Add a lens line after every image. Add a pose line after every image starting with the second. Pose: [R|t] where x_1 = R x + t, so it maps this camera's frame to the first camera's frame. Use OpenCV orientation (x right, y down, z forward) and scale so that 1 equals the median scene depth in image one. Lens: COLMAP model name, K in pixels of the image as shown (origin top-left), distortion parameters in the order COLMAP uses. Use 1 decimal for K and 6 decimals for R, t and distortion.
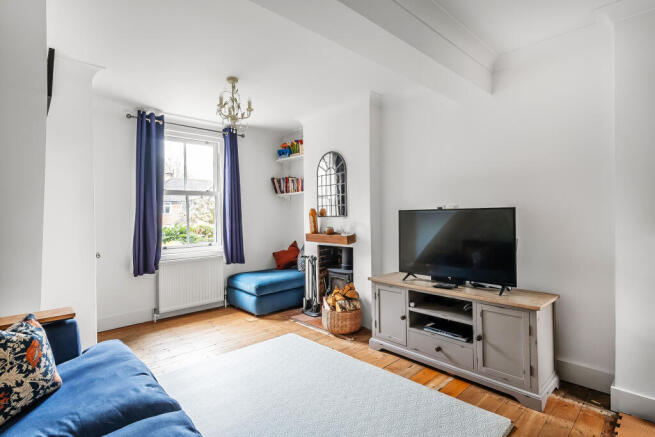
lens RADIAL K [[329.9, 0, 332.4], [0, 329.9, 213.8], [0, 0, 1]] dist [0.003784, -0.000152]
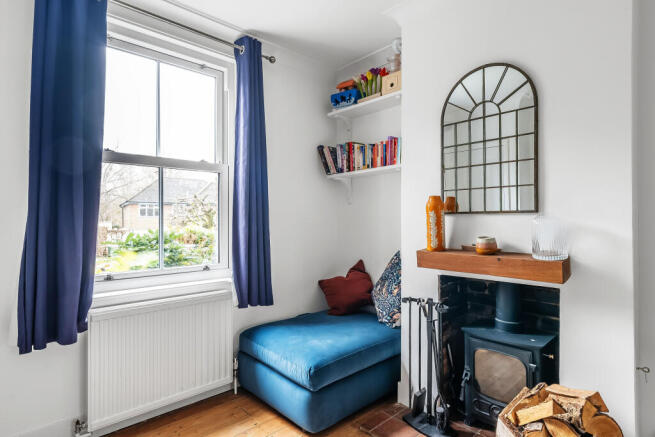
lens RADIAL K [[355.2, 0, 337.4], [0, 355.2, 218.4], [0, 0, 1]] dist [-0.006343, 0.000452]
pose [[0.999903, 0.013568, 0.003005, -0.190693], [-0.013556, 0.999900, -0.003906, 0.019020], [-0.003058, 0.003865, 0.999988, 0.504647]]
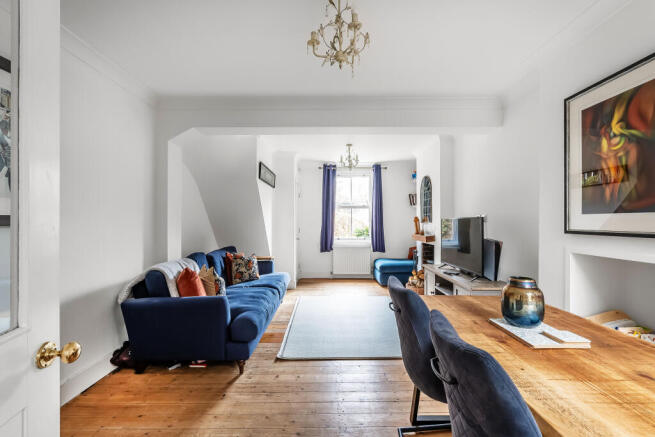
lens RADIAL K [[287.7, 0, 326.7], [0, 287.7, 217.0], [0, 0, 1]] dist [-0.001284, -0.000689]
pose [[0.727275, 0.002559, -0.686342, 0.500651], [-0.007418, 0.999964, -0.004132, -0.006002], [0.686306, 0.008097, 0.727268, -0.159768]]
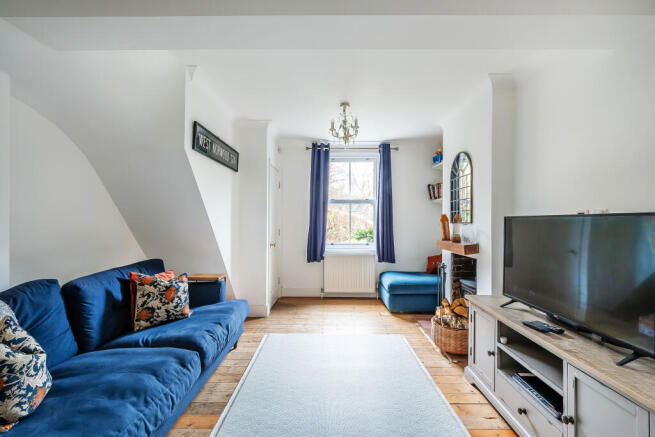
lens RADIAL K [[287.7, 0, 326.3], [0, 287.7, 219.6], [0, 0, 1]] dist [-0.001284, -0.000689]
pose [[0.718254, 0.014641, -0.695627, 0.272403], [-0.012782, 0.999888, 0.007847, -0.002238], [0.695663, 0.003256, 0.718361, 0.159801]]
